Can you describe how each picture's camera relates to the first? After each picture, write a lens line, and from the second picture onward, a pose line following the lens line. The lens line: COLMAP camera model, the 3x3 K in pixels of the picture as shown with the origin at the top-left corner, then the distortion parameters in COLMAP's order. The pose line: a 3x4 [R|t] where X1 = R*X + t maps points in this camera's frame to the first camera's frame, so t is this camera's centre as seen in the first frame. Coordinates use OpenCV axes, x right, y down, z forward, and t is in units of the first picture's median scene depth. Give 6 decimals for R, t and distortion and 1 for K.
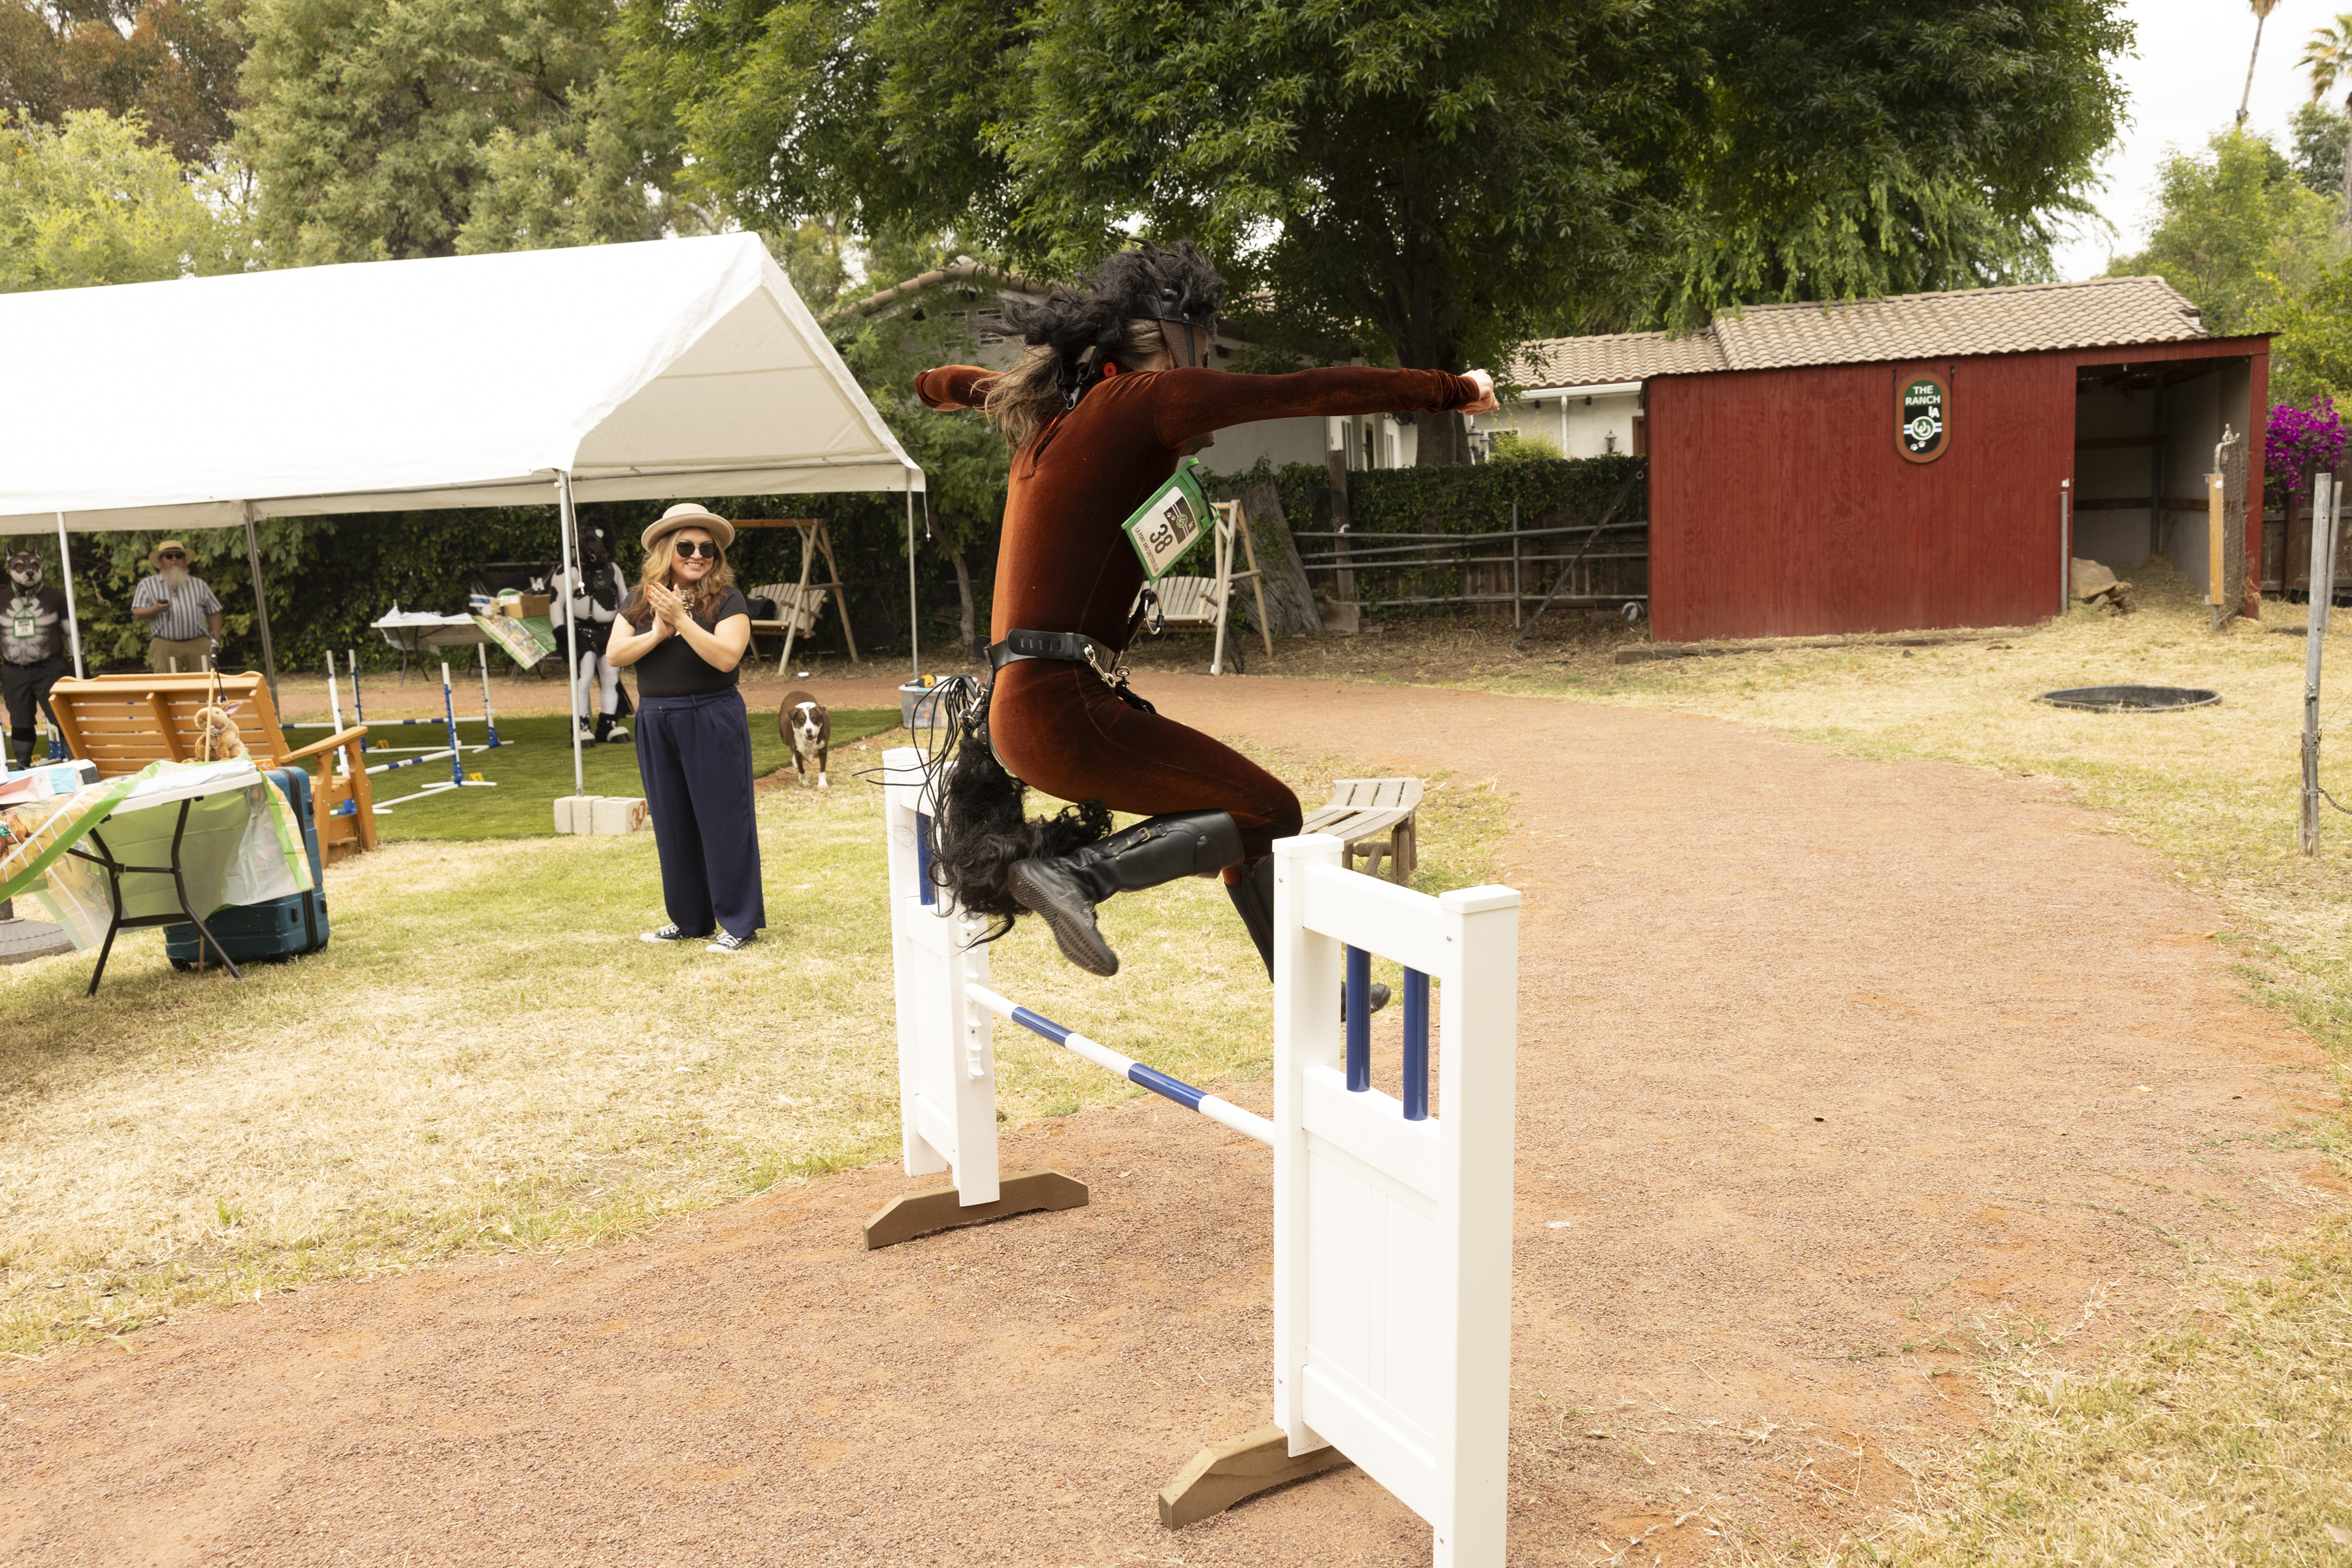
lens RADIAL K [[1845.1, 0, 1172.5], [0, 1845.1, 804.1], [0, 0, 1]] dist [0.011106, 0.004750]
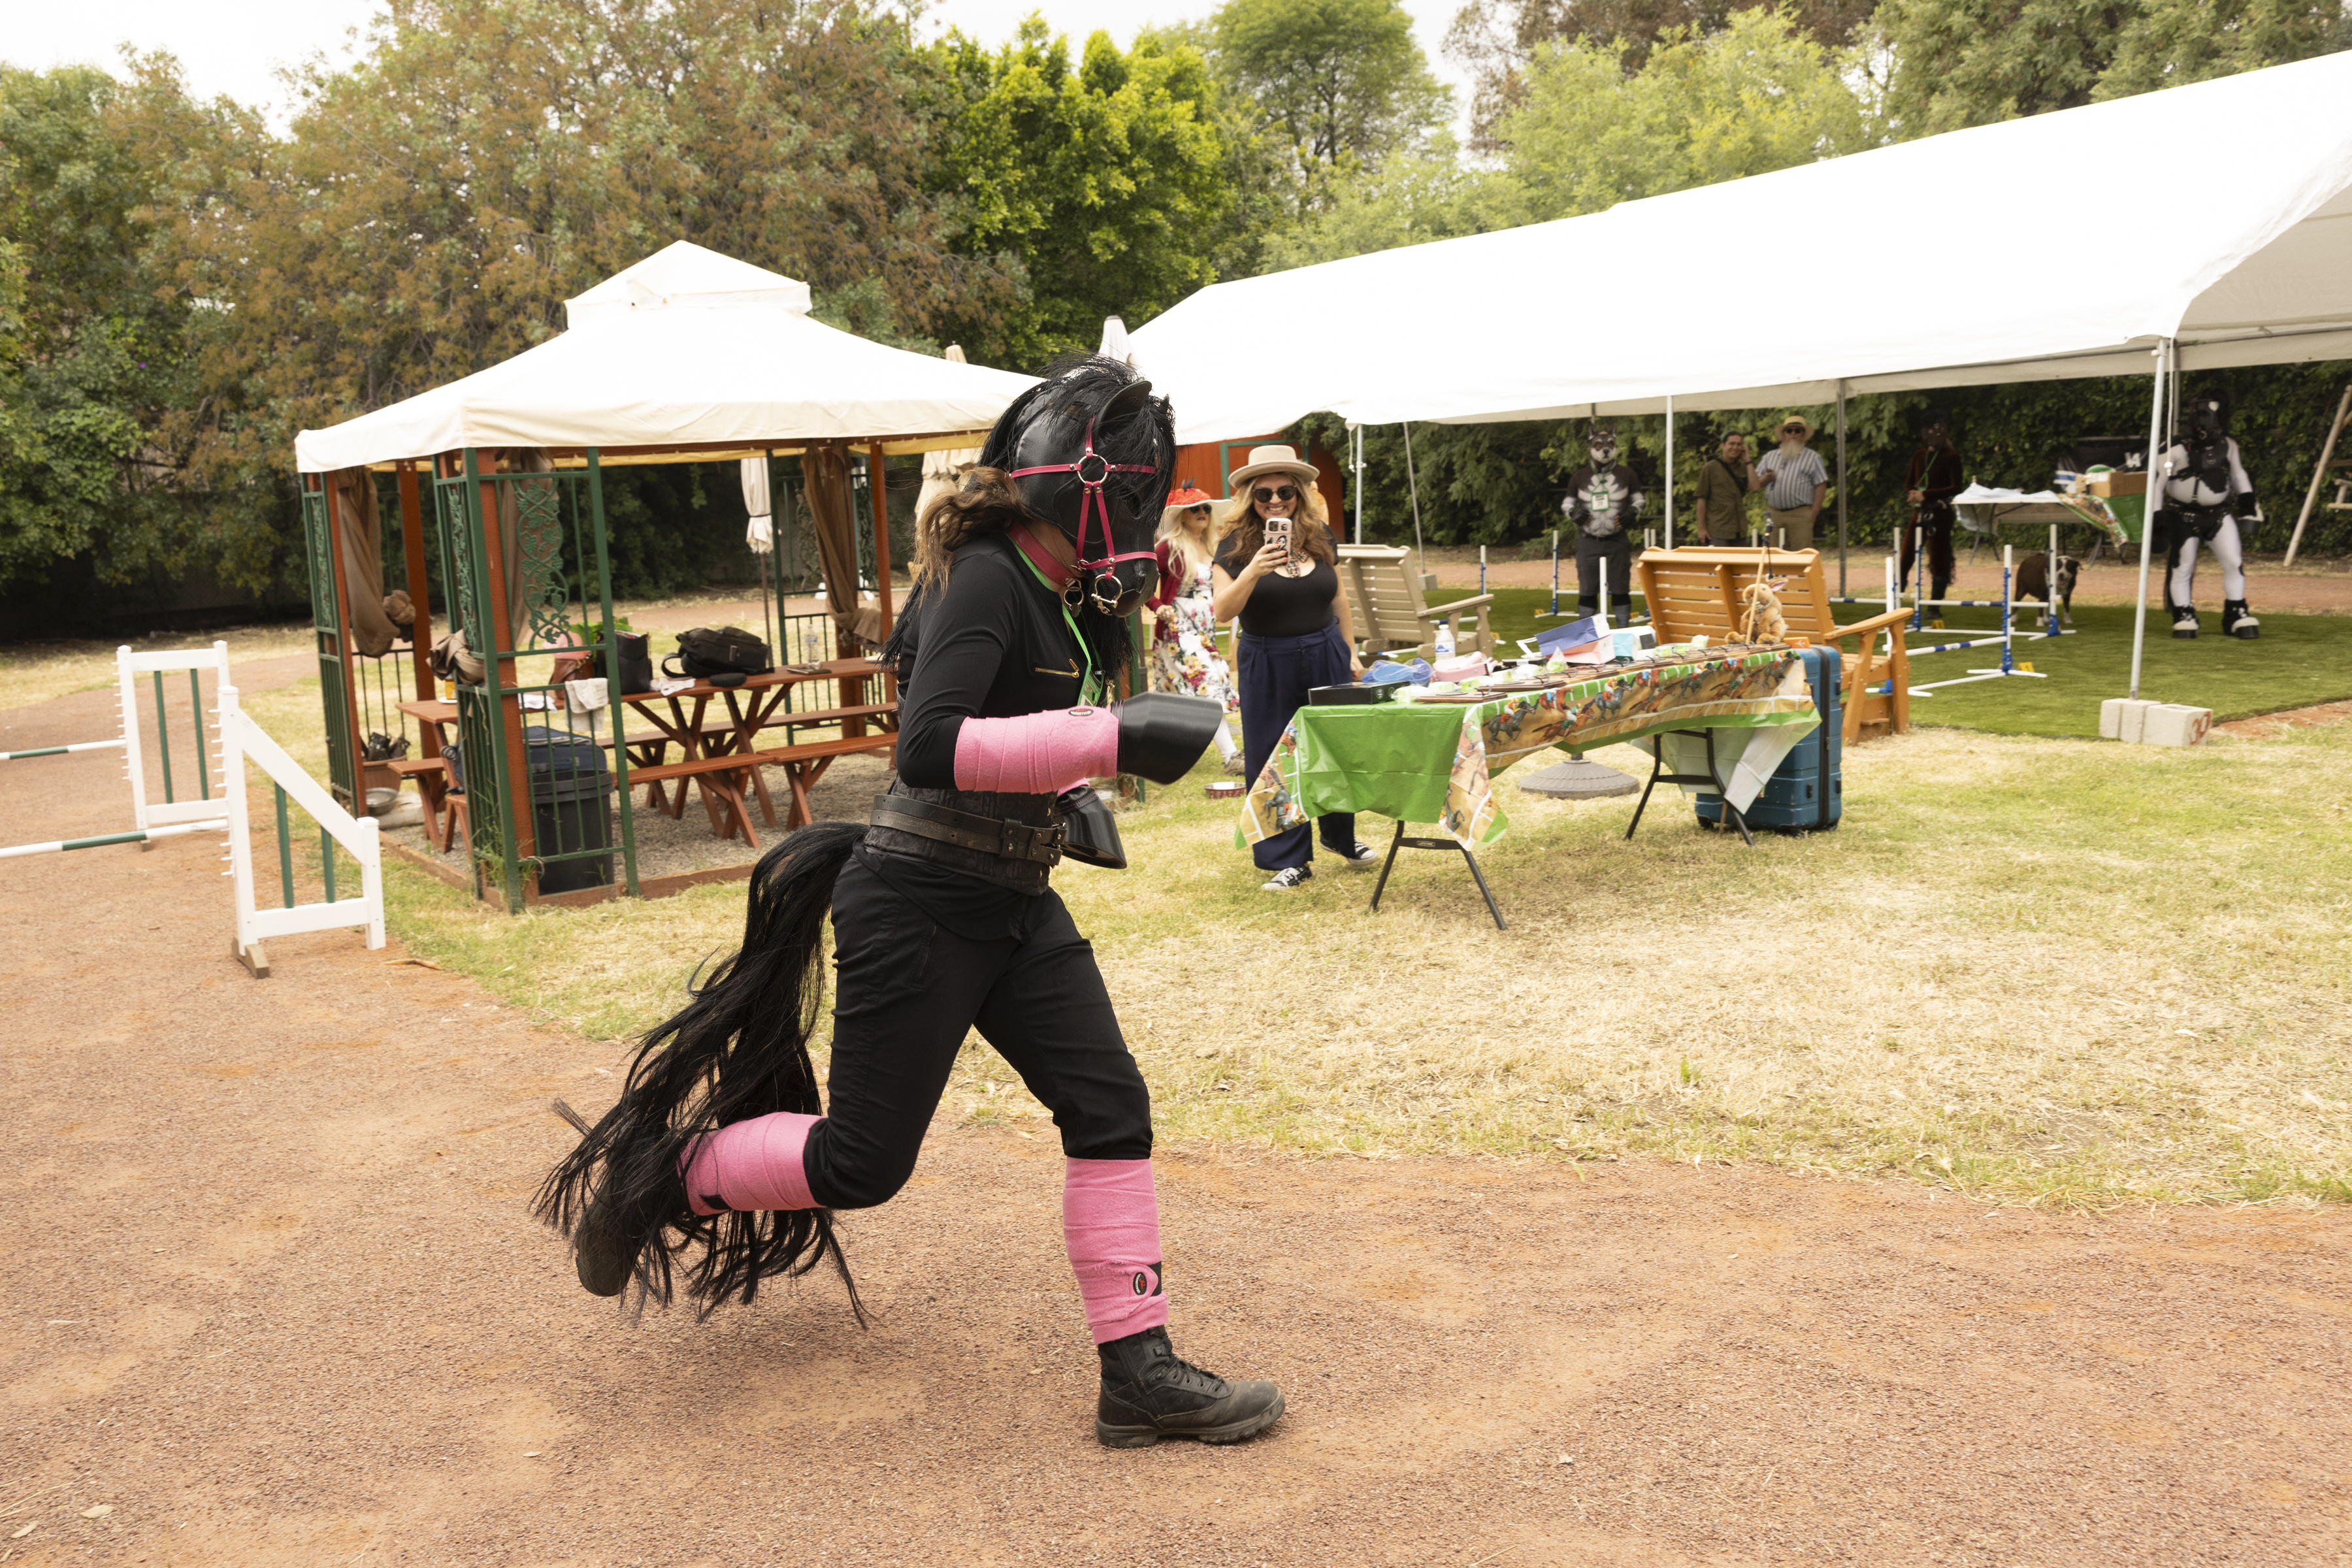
lens RADIAL K [[1850.2, 0, 1175.1], [0, 1850.2, 775.1], [0, 0, 1]] dist [0.011288, 0.003173]
pose [[0.692537, 0.128588, -0.709829, 0.008550], [-0.091401, 0.991696, 0.090475, -0.009428], [0.715569, 0.002222, 0.698539, 0.032438]]
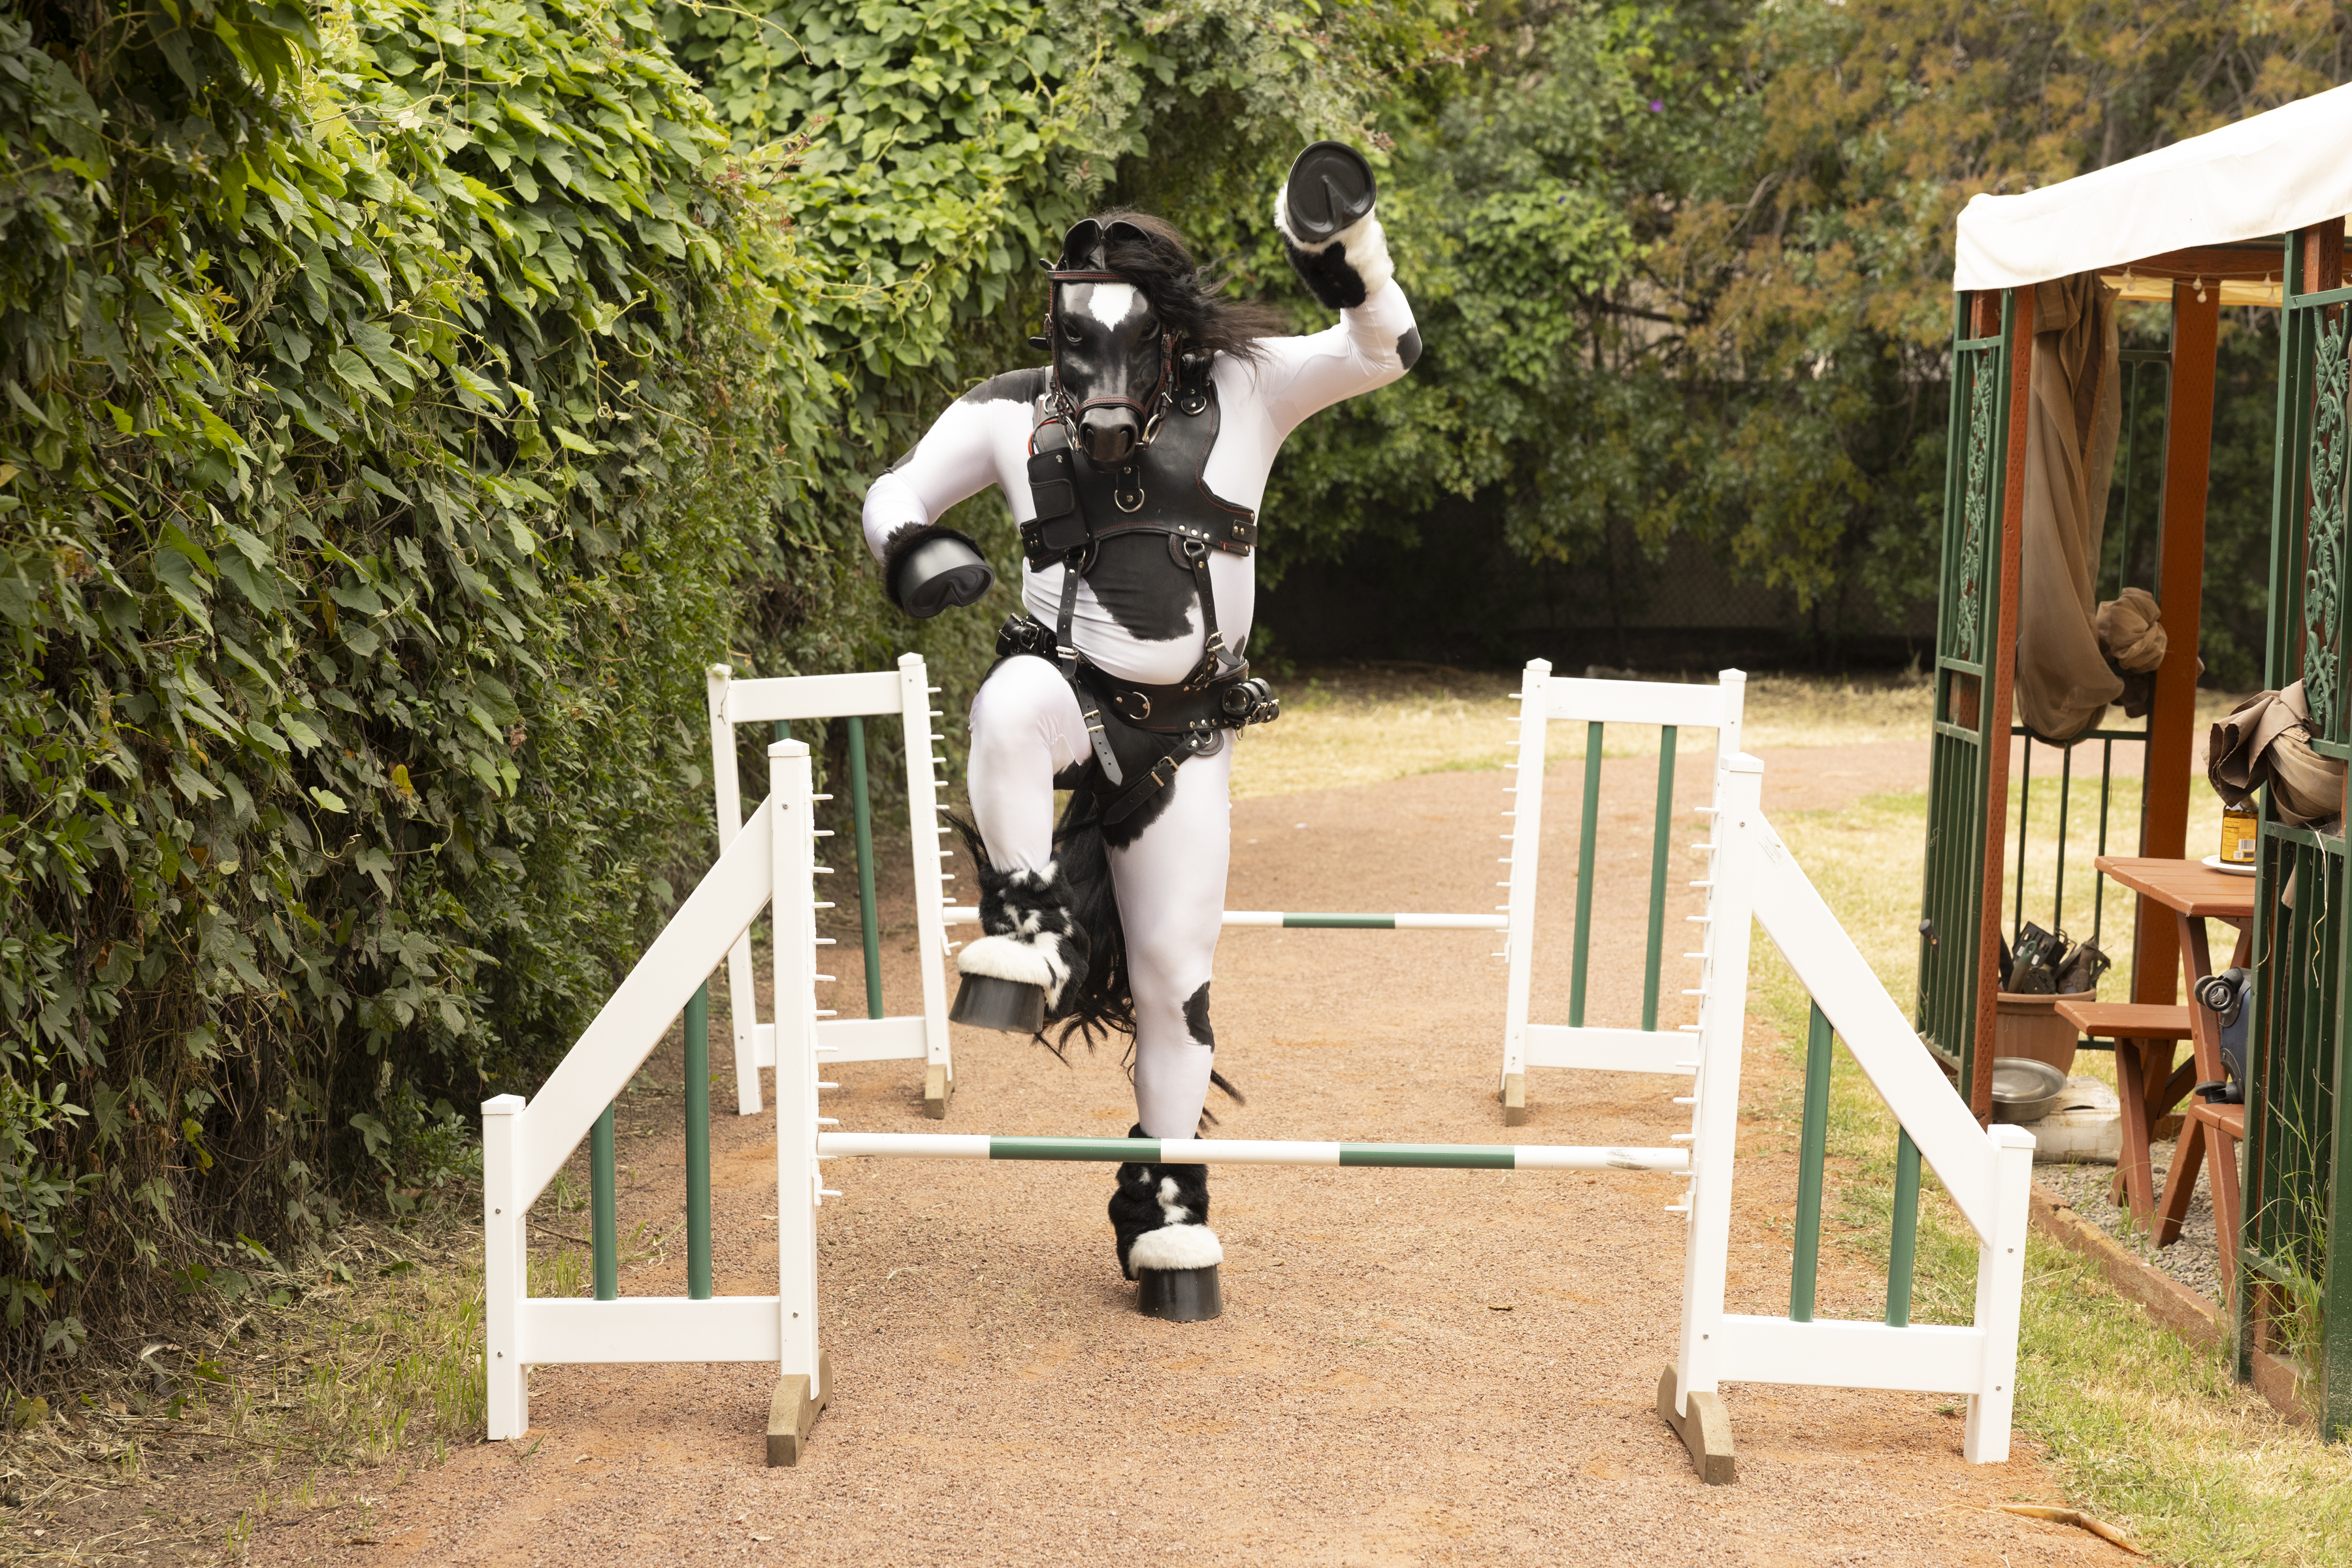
lens RADIAL K [[4299.1, 0, 1125.7], [0, 4299.1, 741.8], [0, 0, 1]] dist [0.017270, 0.014976]
pose [[0.148080, 0.113234, -0.982471, -0.141961], [-0.173281, 0.981027, 0.086950, 0.017203], [0.973676, 0.157368, 0.164892, 0.074441]]
